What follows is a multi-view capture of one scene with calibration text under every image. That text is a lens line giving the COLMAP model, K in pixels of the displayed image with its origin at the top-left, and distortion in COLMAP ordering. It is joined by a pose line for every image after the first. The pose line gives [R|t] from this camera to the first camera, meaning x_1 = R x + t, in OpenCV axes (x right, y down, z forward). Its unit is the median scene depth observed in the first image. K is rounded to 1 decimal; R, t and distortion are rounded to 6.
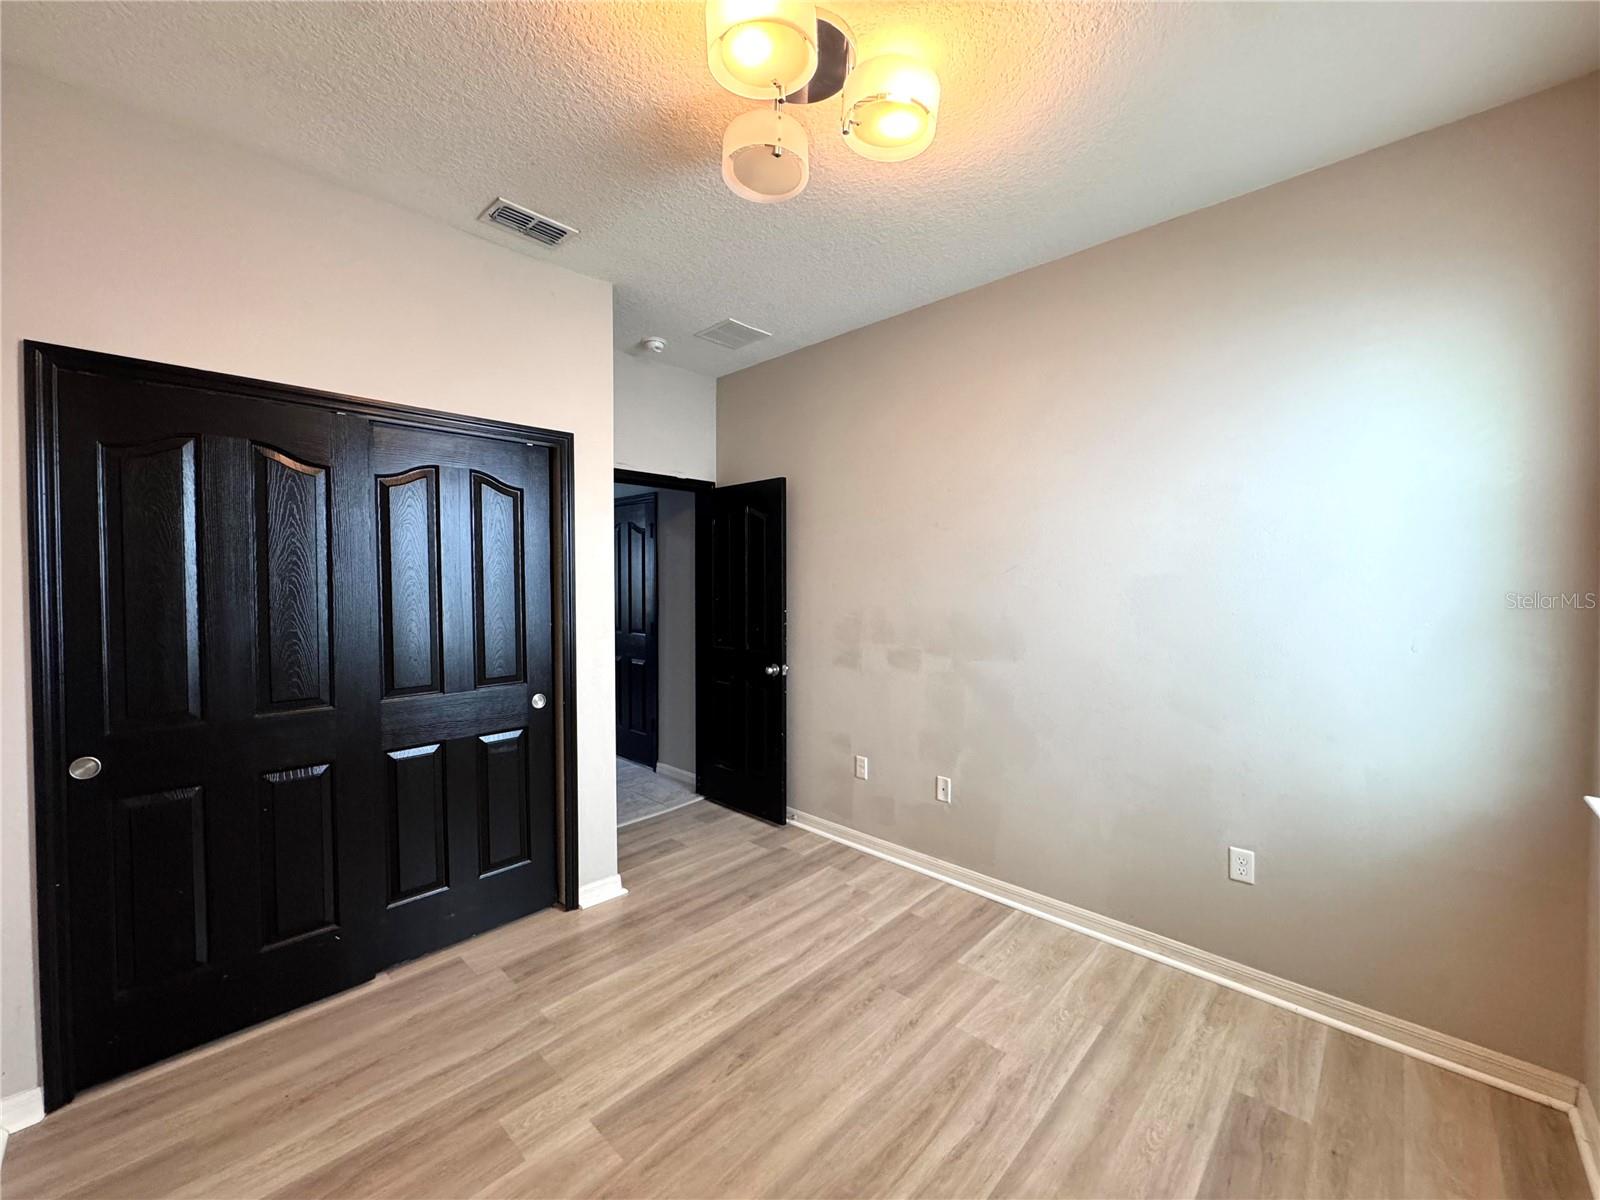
lens RADIAL K [[640.4, 0, 799.6], [0, 640.4, 599.1], [0, 0, 1]] dist [-0.004896, 0.000816]
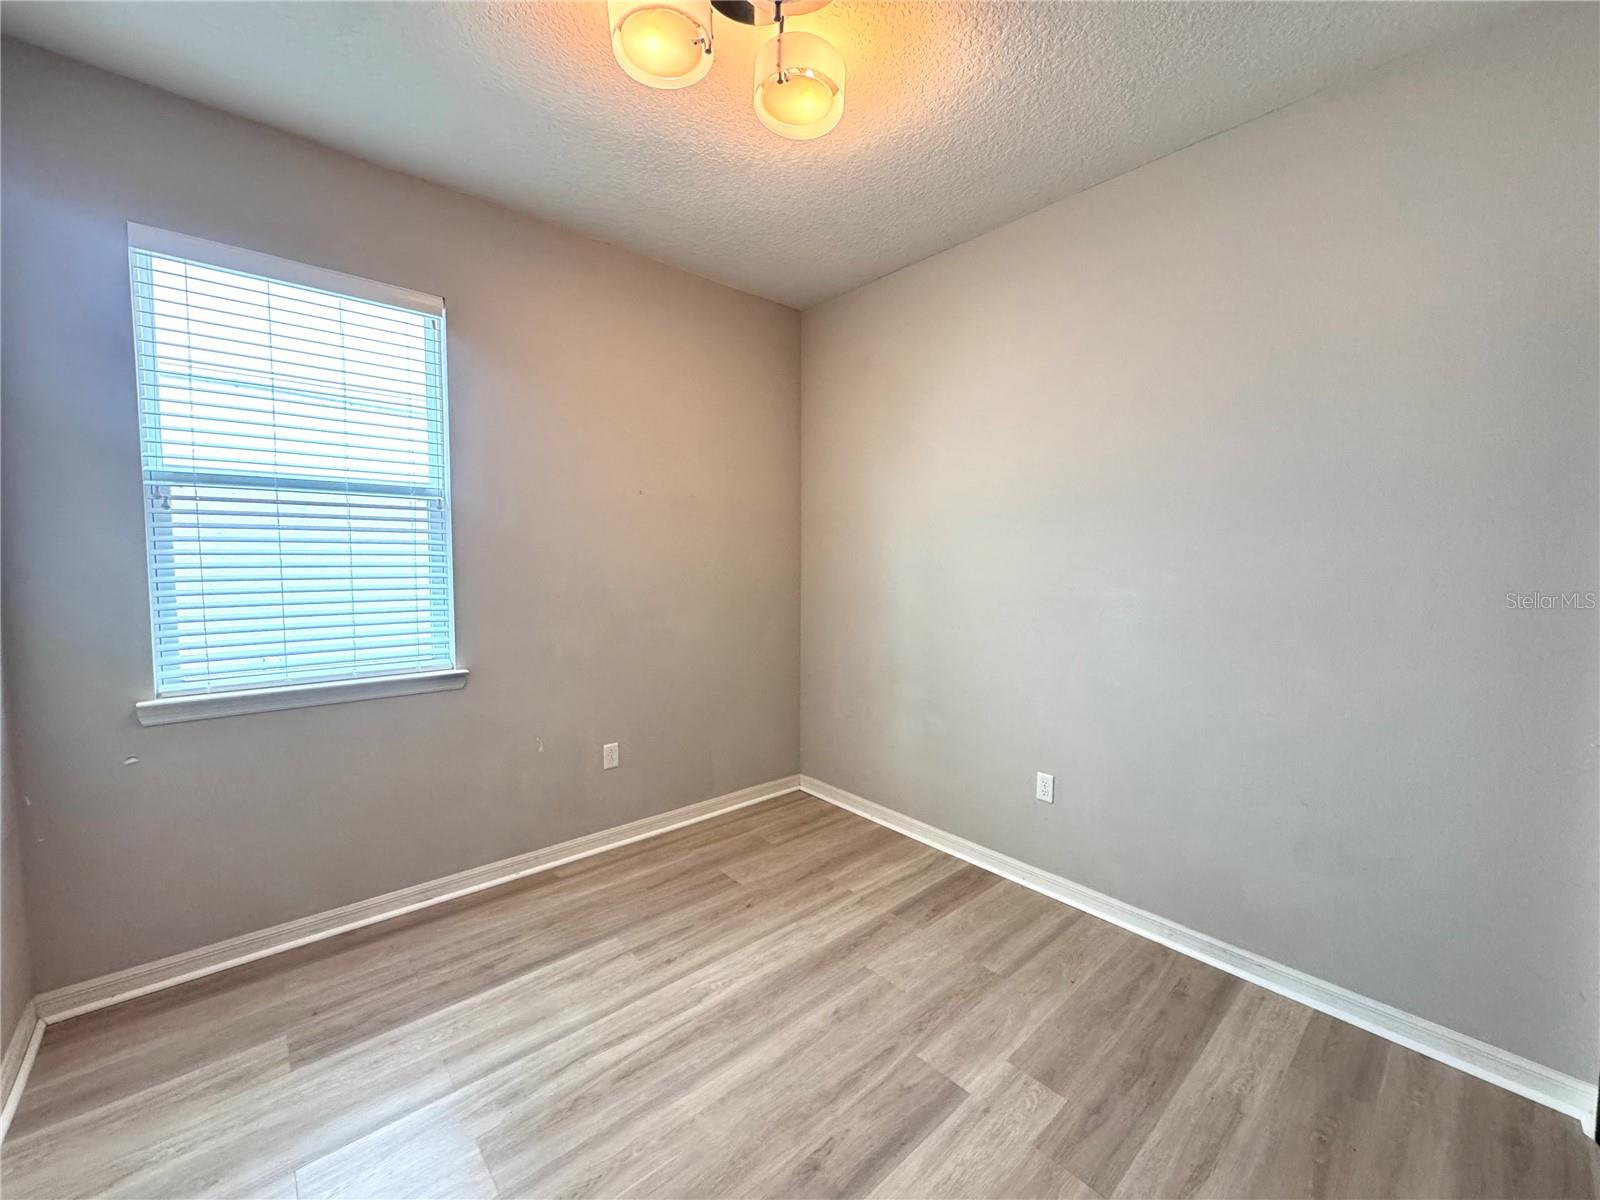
lens RADIAL K [[640.4, 0, 799.6], [0, 640.4, 599.1], [0, 0, 1]] dist [-0.004896, 0.000816]
pose [[-0.997076, -0.011457, 0.075552, -0.134231], [-0.004193, 0.995410, 0.095606, -0.019602], [-0.076300, 0.095010, -0.992548, 1.873729]]
